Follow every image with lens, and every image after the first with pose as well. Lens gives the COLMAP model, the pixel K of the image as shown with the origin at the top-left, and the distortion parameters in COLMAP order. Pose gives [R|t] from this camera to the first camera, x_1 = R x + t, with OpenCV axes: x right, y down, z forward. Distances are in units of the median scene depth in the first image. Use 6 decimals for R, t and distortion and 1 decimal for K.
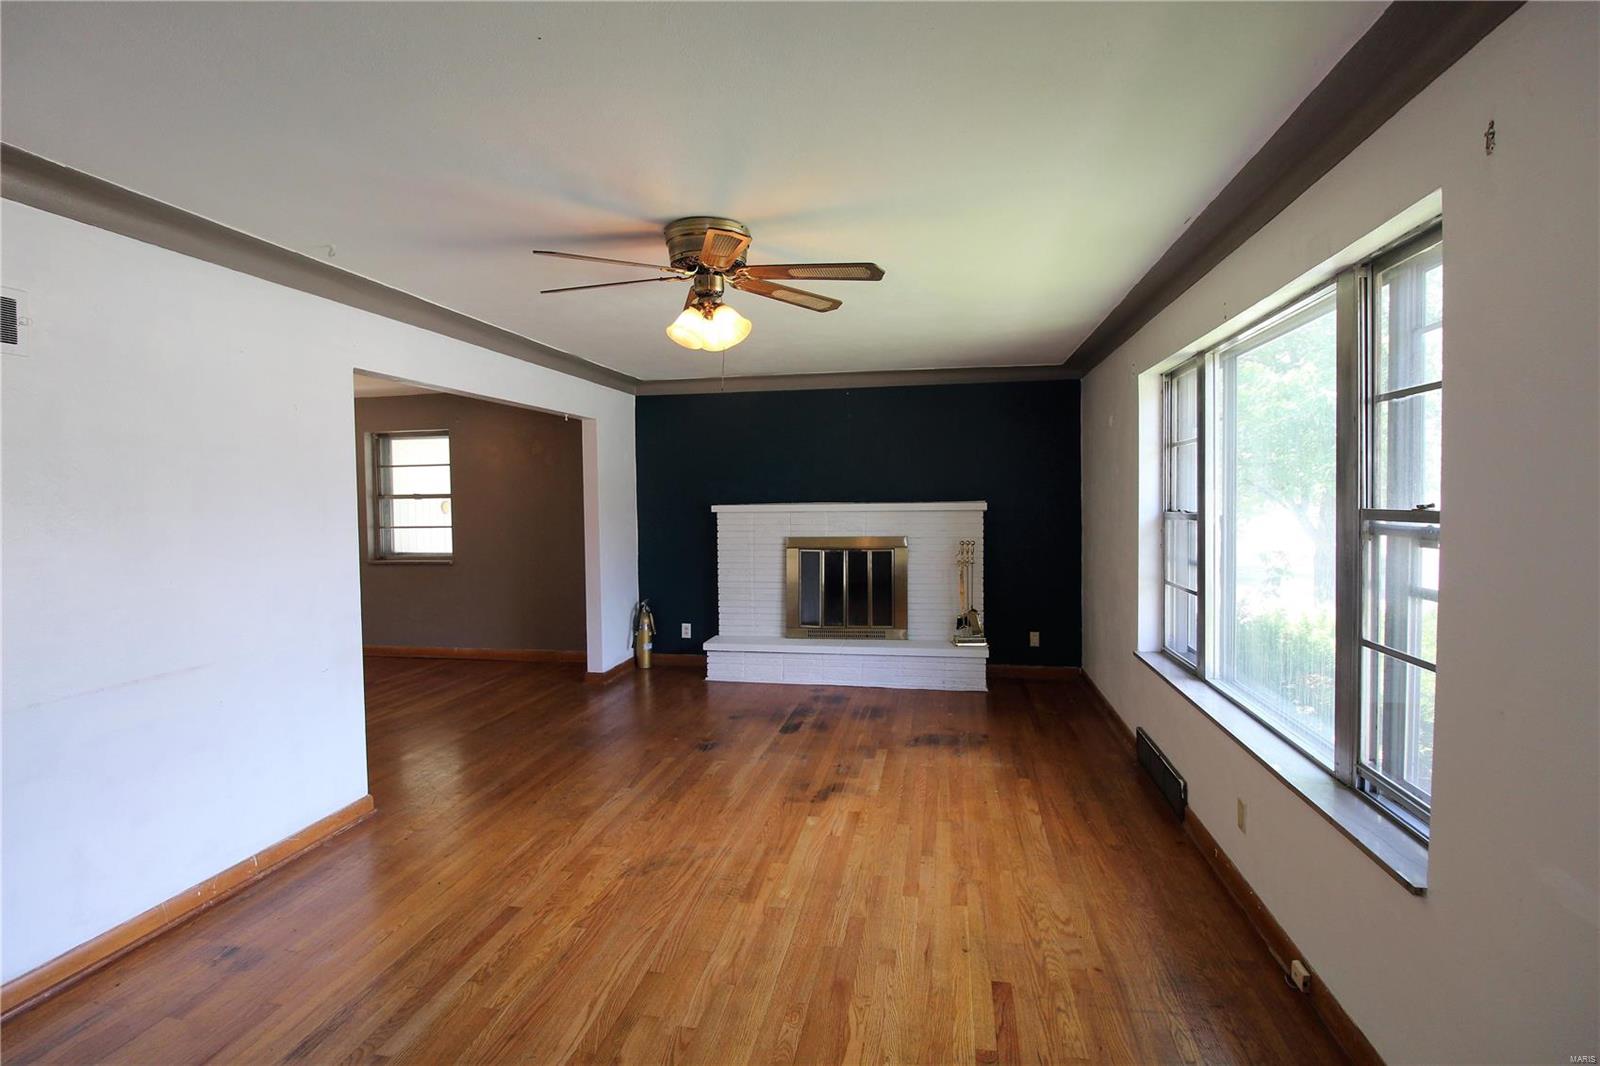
lens RADIAL K [[735.0, 0, 814.1], [0, 735.0, 520.8], [0, 0, 1]] dist [-0.010328, -0.005323]
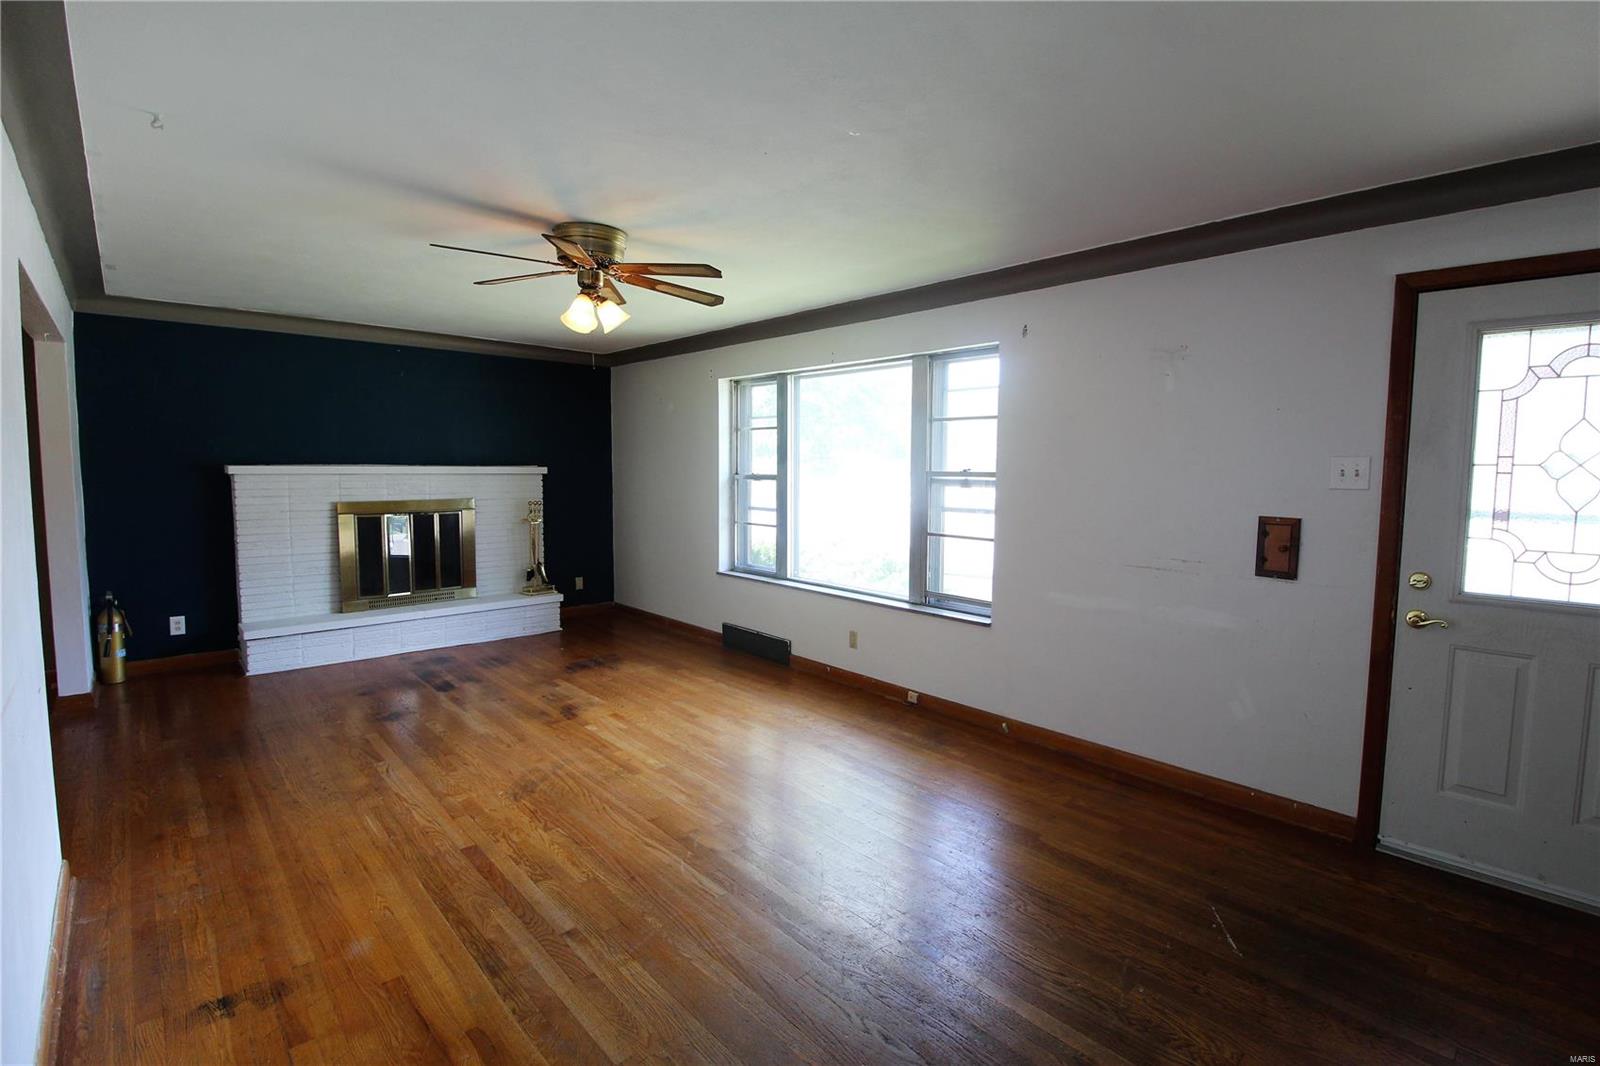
lens RADIAL K [[735.0, 0, 805.5], [0, 735.0, 522.0], [0, 0, 1]] dist [-0.010328, -0.005323]
pose [[0.599916, -0.043894, 0.798858, -0.679779], [0.009758, 0.998821, 0.047553, 0.015387], [-0.800003, -0.020733, 0.599637, 0.000530]]
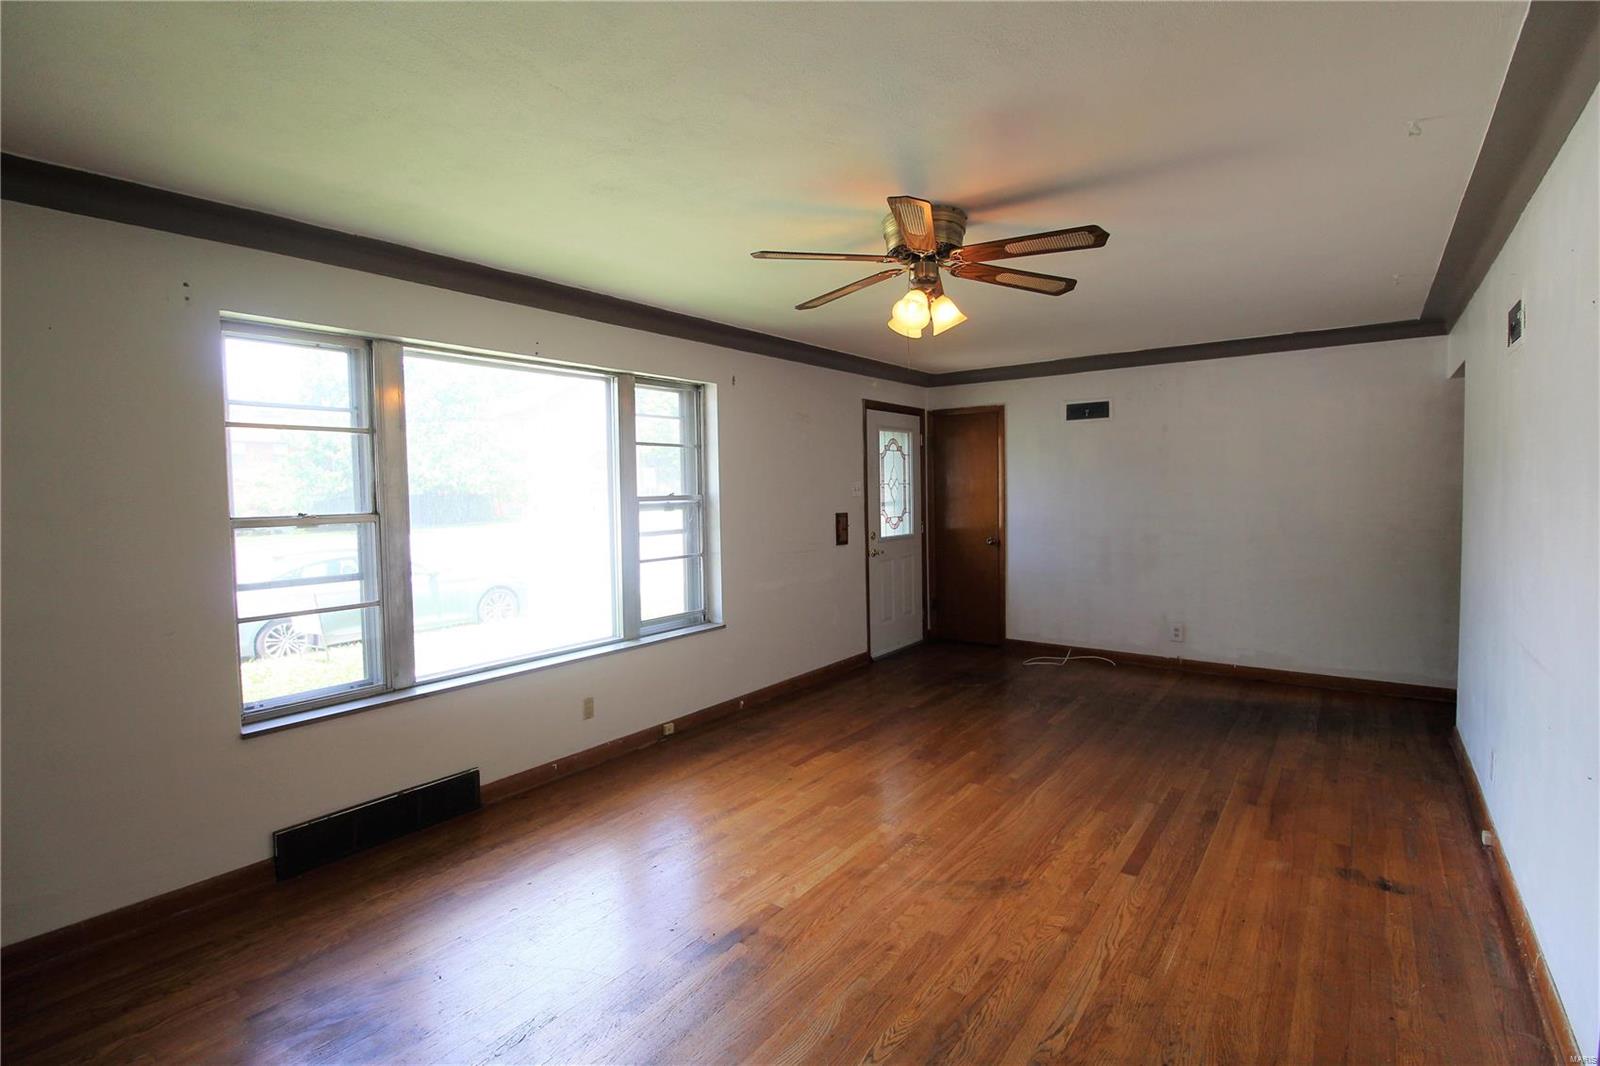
lens RADIAL K [[735.0, 0, 807.1], [0, 735.0, 527.9], [0, 0, 1]] dist [-0.010328, -0.005323]
pose [[-0.892448, 0.001364, 0.451147, -0.342699], [0.042082, 0.995887, 0.080234, -0.042355], [-0.449183, 0.090590, -0.888835, 1.509840]]
